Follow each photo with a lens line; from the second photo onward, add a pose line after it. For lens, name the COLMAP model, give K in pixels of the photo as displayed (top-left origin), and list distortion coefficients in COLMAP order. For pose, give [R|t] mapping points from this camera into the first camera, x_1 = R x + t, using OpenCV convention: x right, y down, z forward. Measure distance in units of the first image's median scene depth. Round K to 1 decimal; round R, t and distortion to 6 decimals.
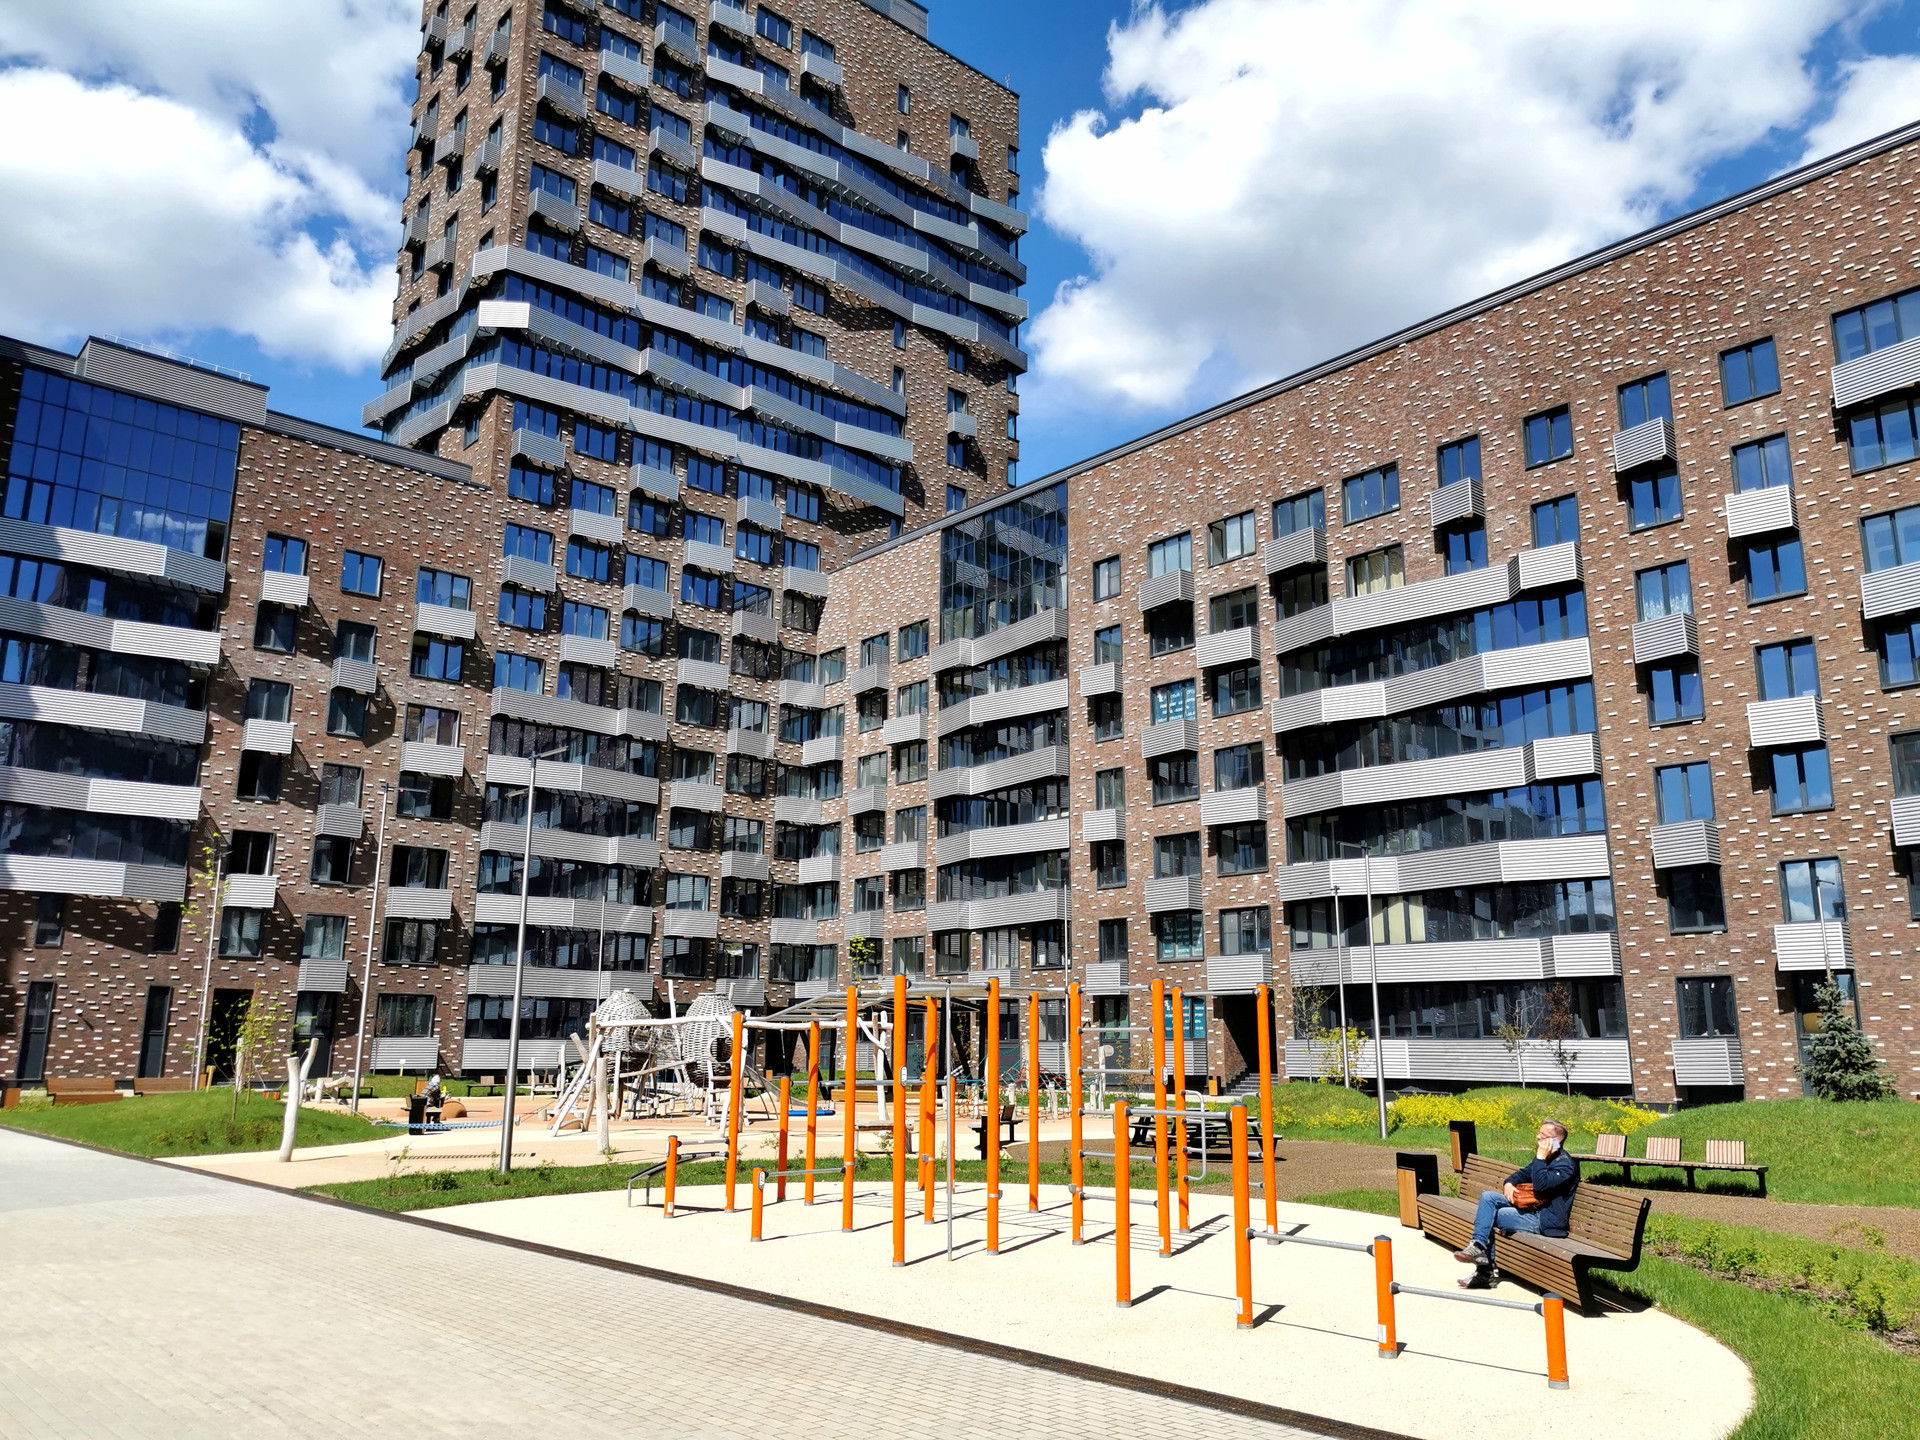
lens RADIAL K [[1497.0, 0, 961.0], [0, 1497.0, 719.2], [0, 0, 1]] dist [0.045892, -0.050711]
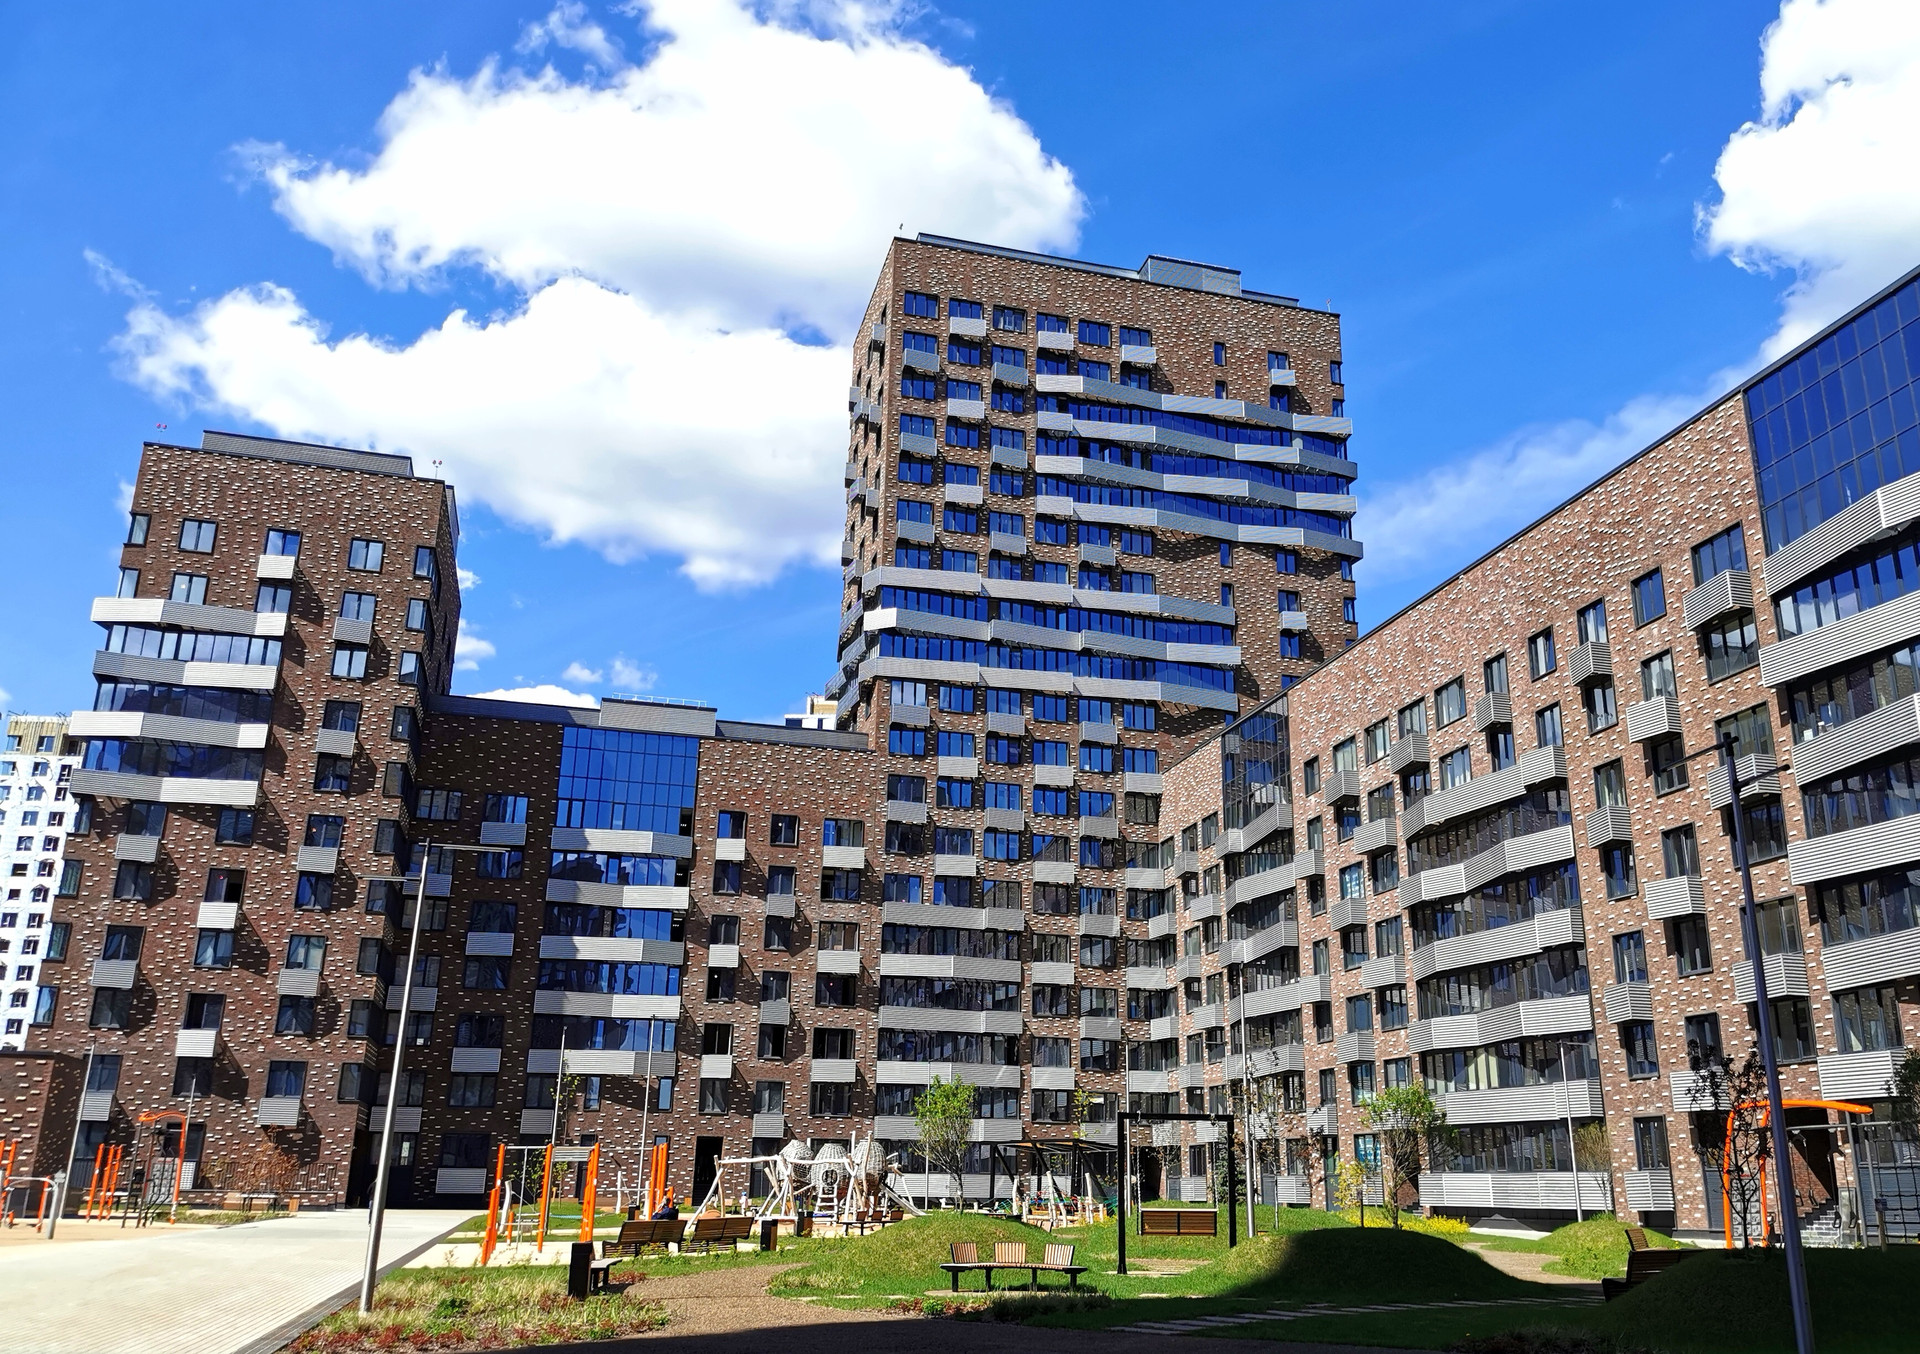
lens RADIAL K [[1535.8, 0, 976.7], [0, 1535.8, 697.3], [0, 0, 1]] dist [0.043395, -0.030456]
pose [[0.902807, -0.129637, -0.410041, 0.376603], [0.091494, 0.989554, -0.111407, -0.045300], [0.420200, 0.063063, 0.905238, -0.229247]]
